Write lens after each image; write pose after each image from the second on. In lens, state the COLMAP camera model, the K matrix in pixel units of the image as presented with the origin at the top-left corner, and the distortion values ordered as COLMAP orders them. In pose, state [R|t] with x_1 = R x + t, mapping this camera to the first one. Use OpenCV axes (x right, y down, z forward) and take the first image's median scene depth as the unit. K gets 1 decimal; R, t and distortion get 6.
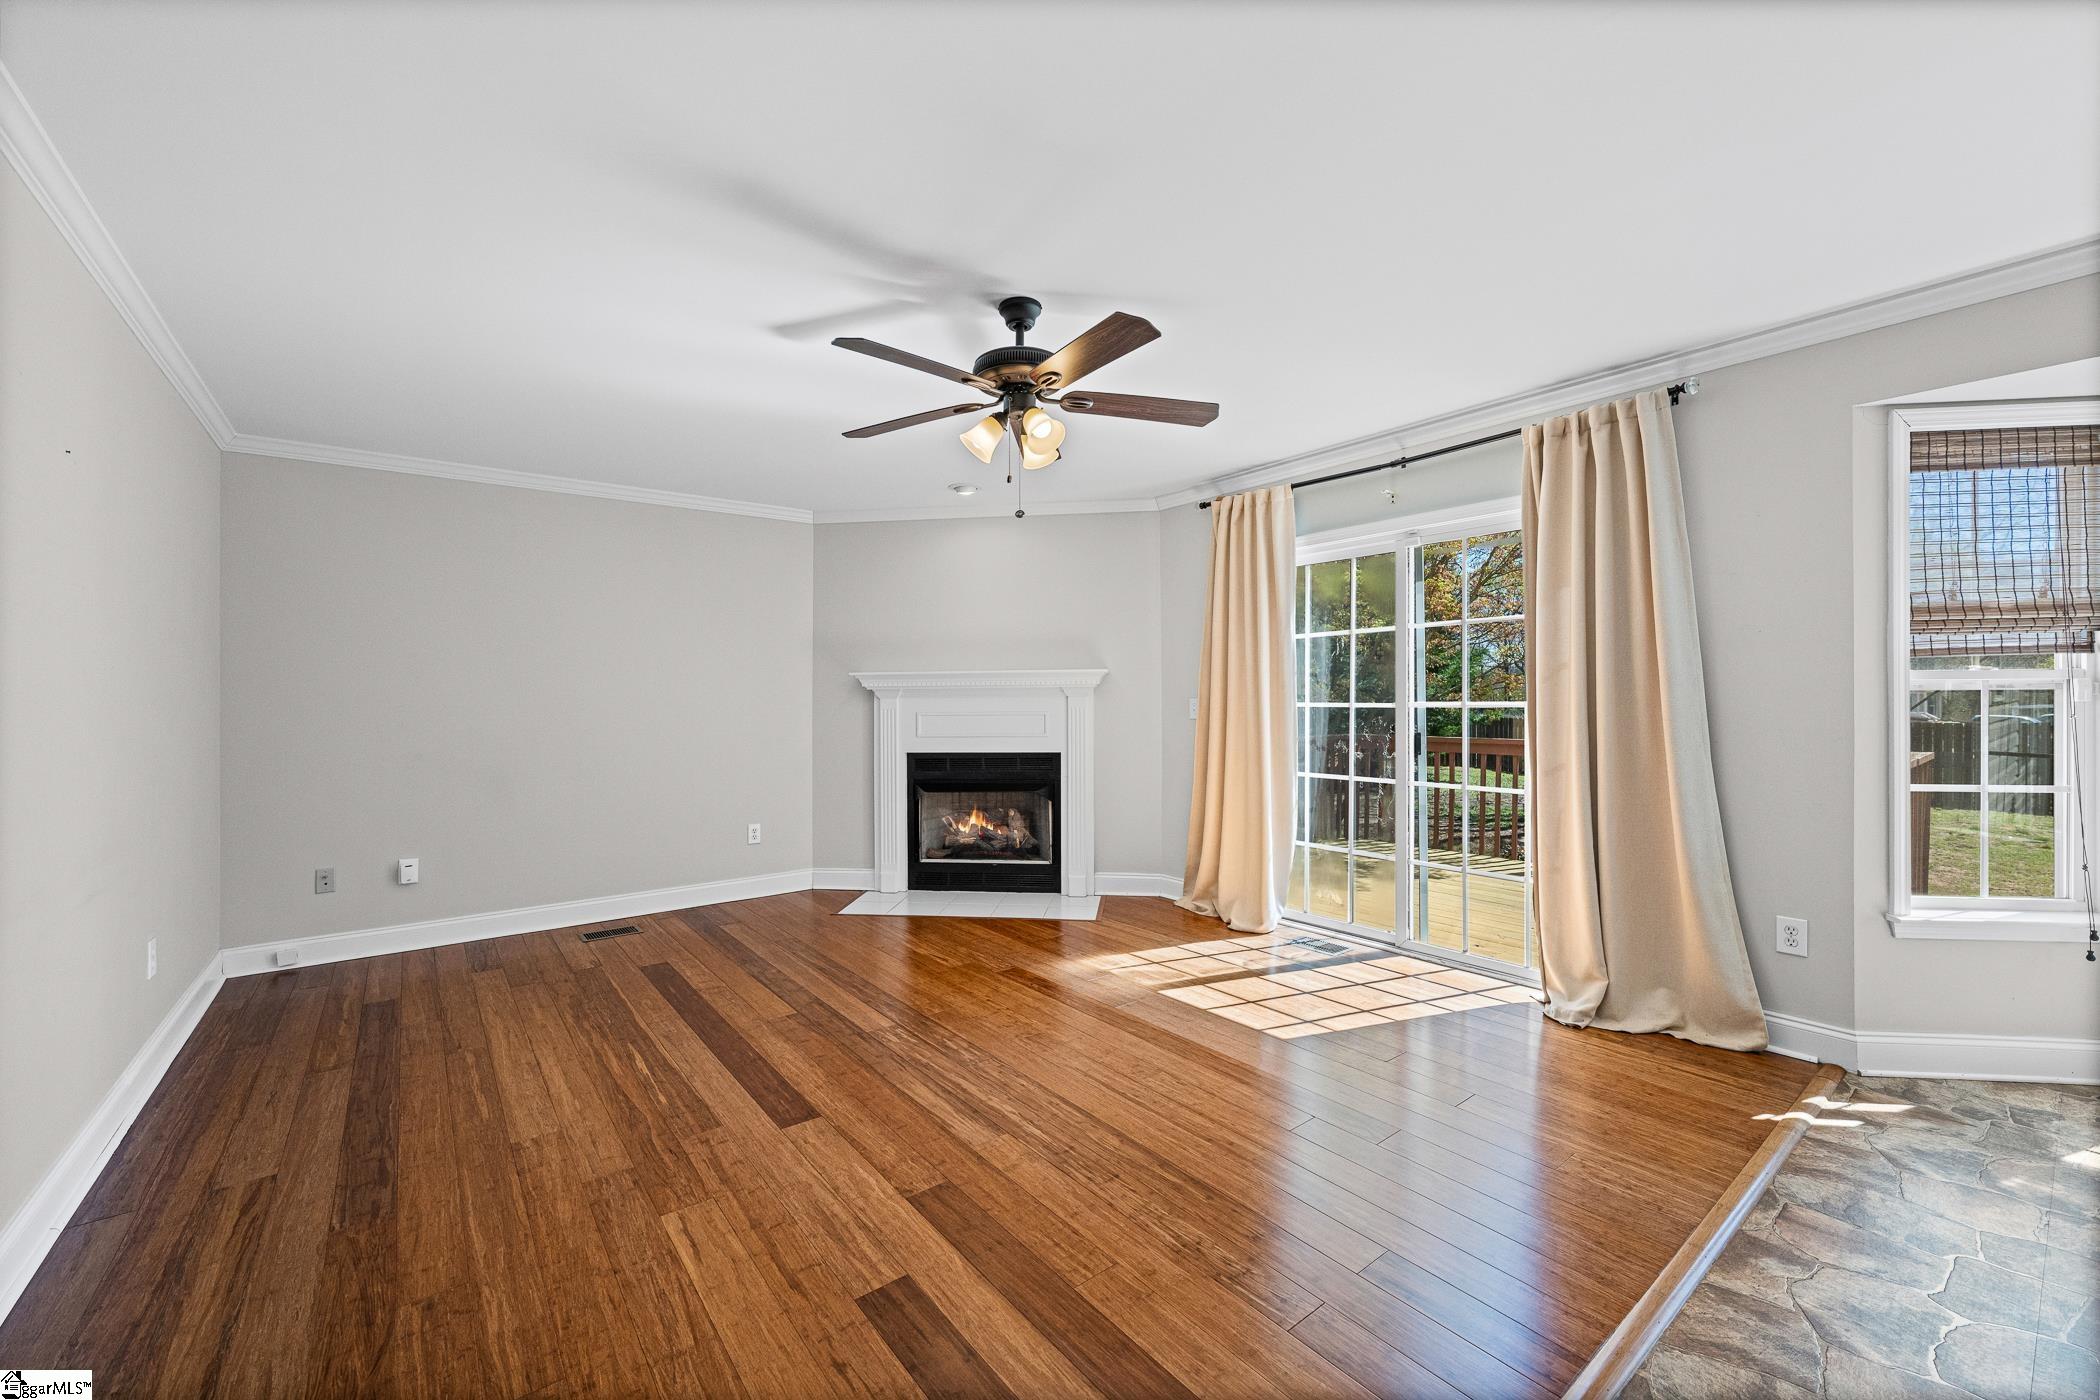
lens RADIAL K [[852.6, 0, 1055.6], [0, 852.6, 692.4], [0, 0, 1]] dist [-0.002186, 0.000979]
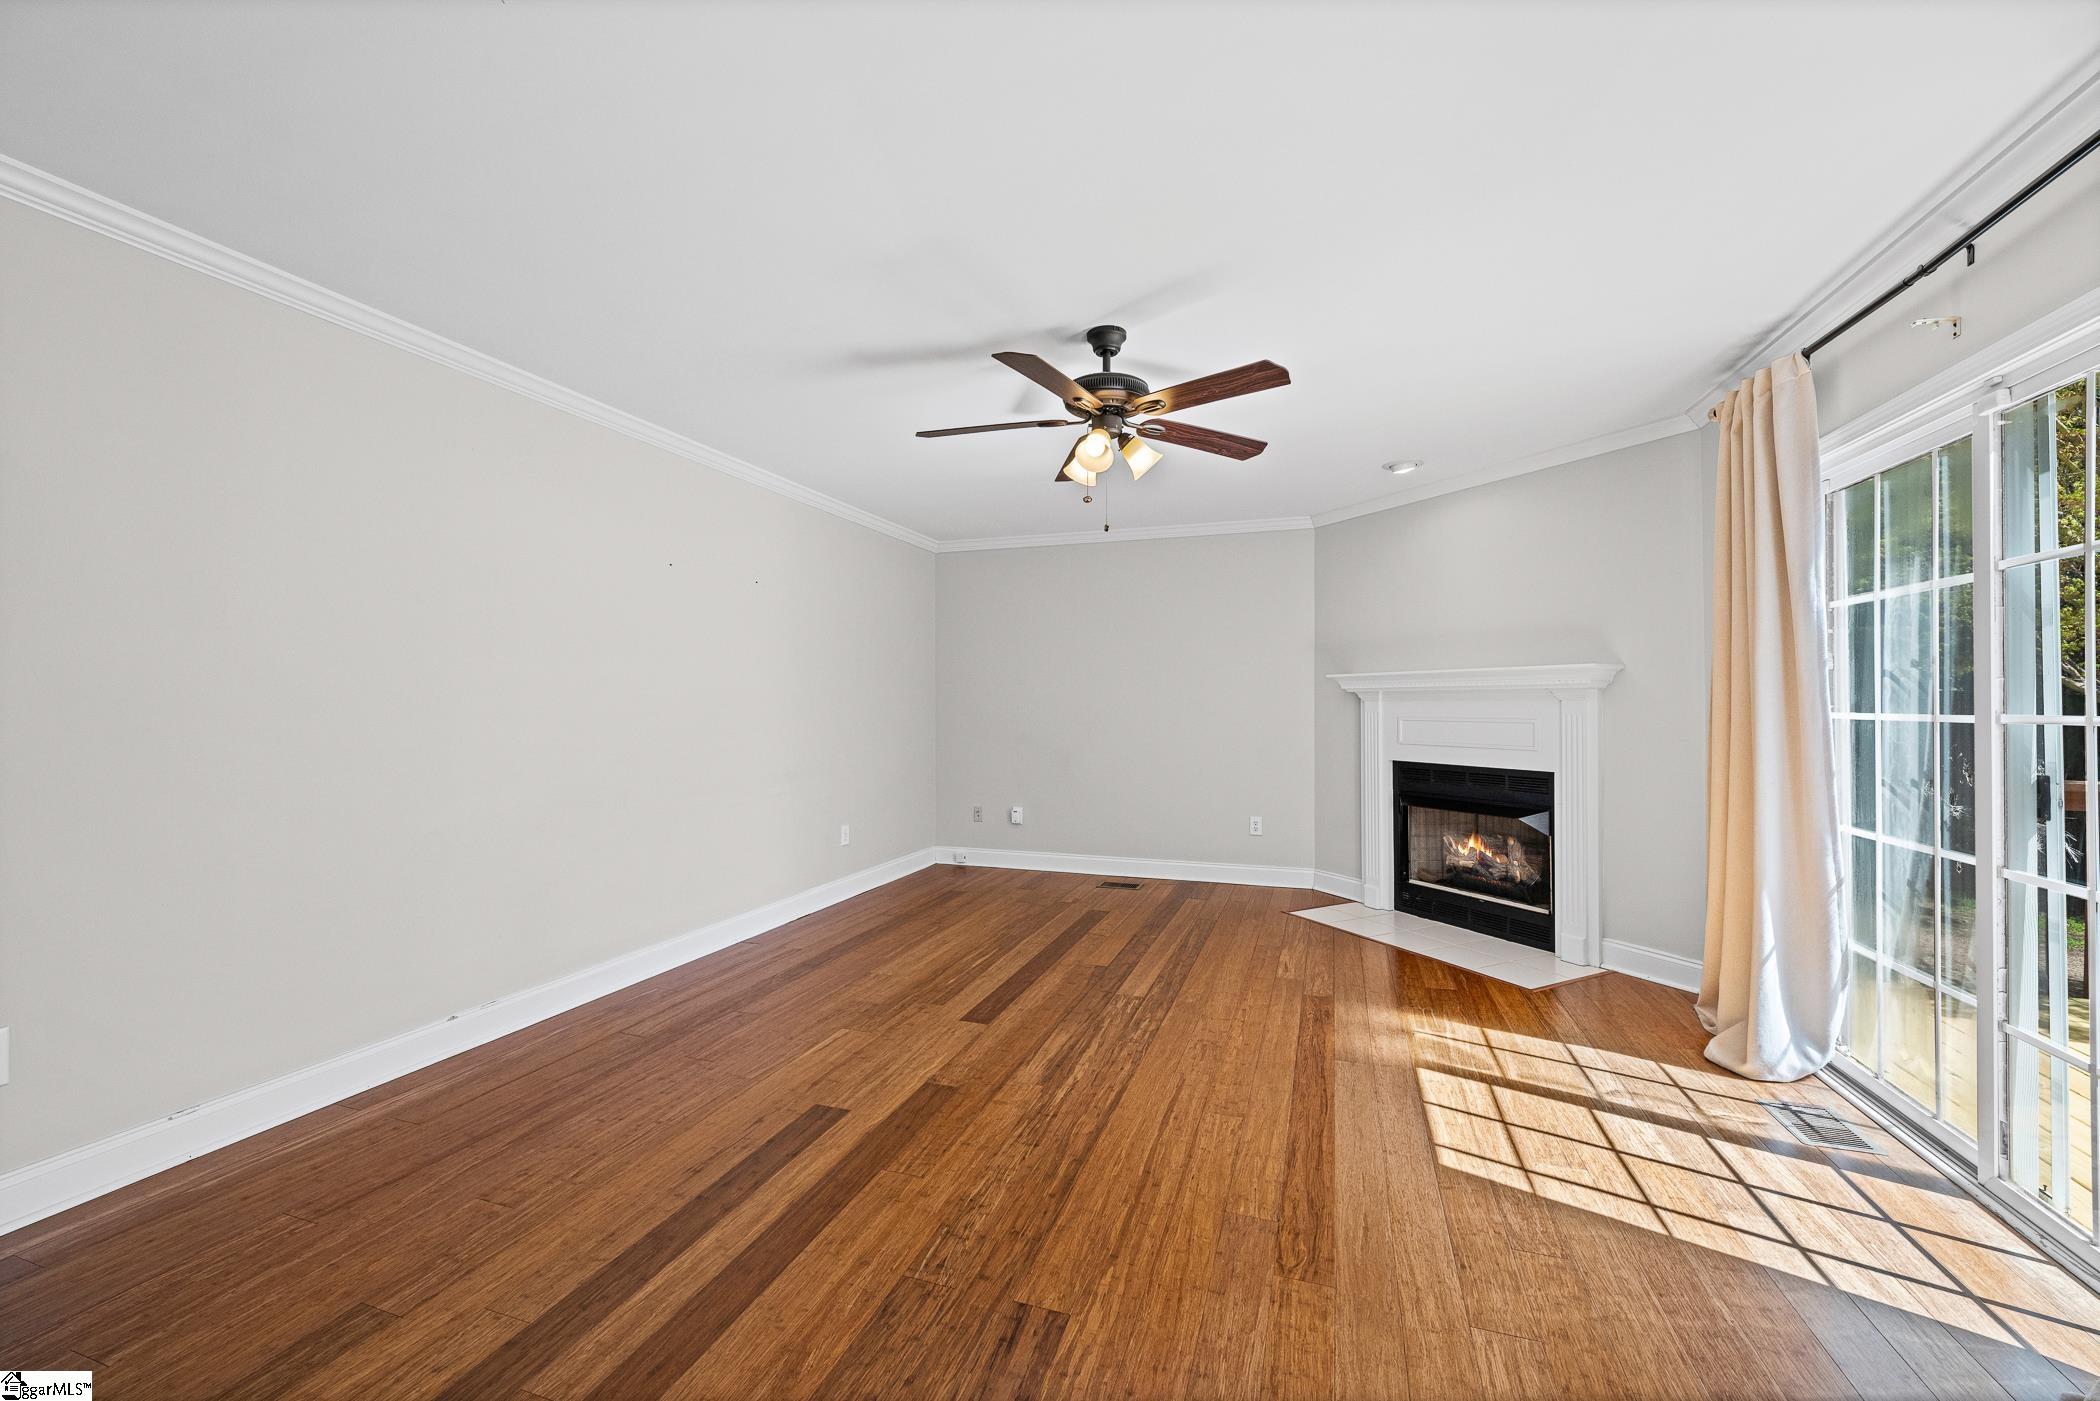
lens RADIAL K [[852.6, 0, 1014.7], [0, 852.6, 700.0], [0, 0, 1]] dist [-0.002186, 0.000979]
pose [[0.527903, 0.005316, -0.849288, 0.599477], [-0.000087, 0.999981, 0.006205, -0.000397], [0.849305, -0.003202, 0.527893, 0.255139]]
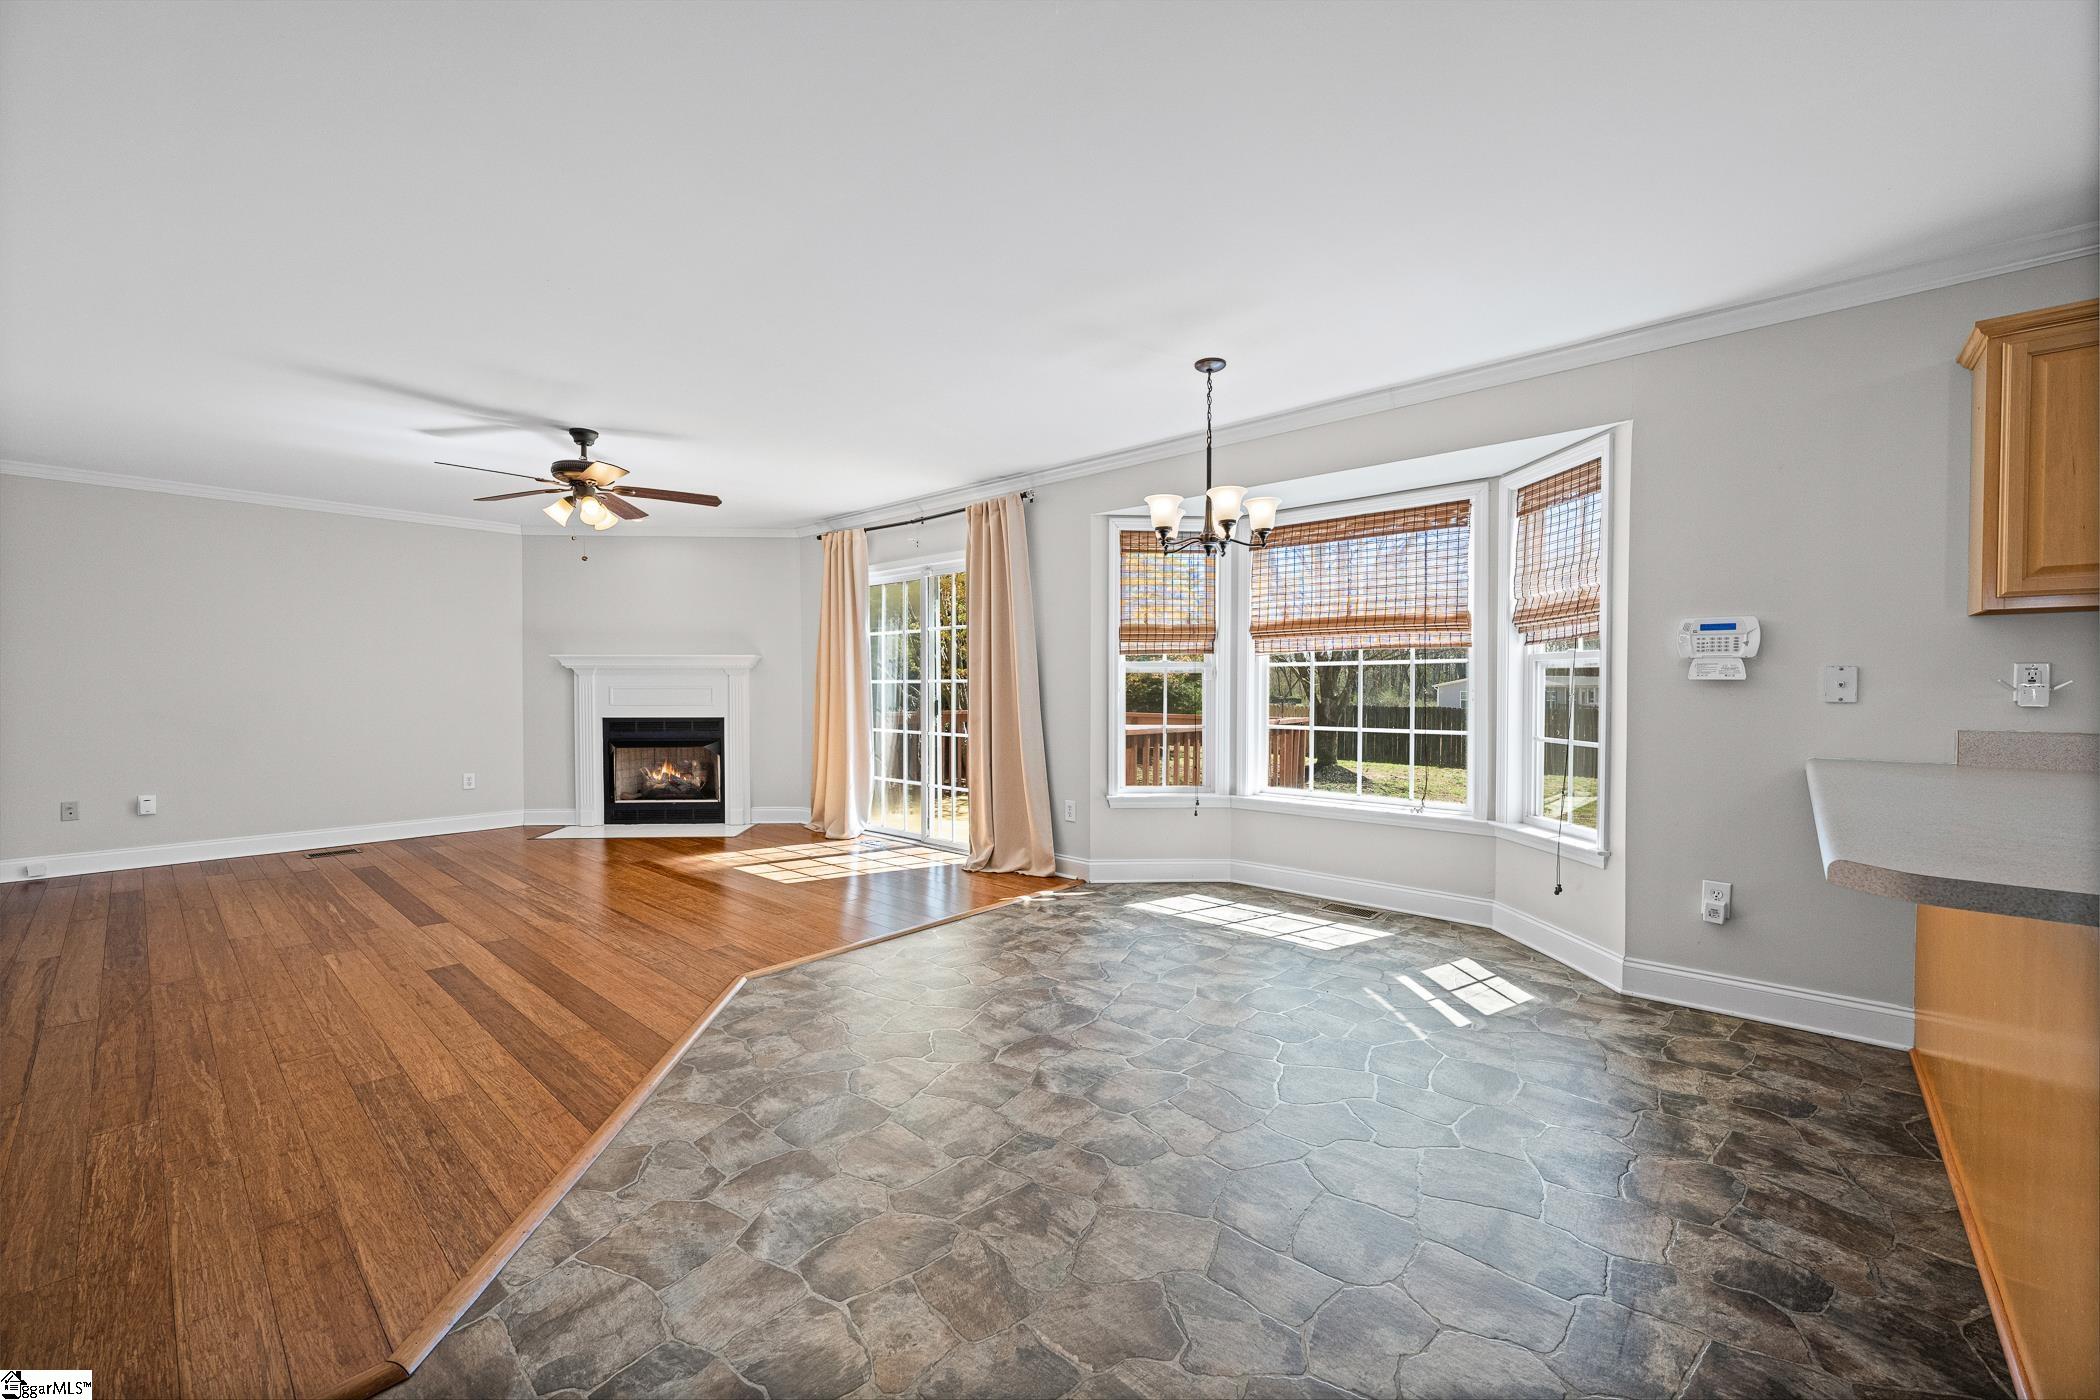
lens RADIAL K [[852.6, 0, 1069.9], [0, 852.6, 701.3], [0, 0, 1]] dist [-0.002186, 0.000979]
pose [[0.983117, 0.006118, 0.182874, 0.432442], [-0.010573, 0.999670, 0.023396, 0.013370], [-0.182670, -0.024935, 0.982858, -0.595669]]
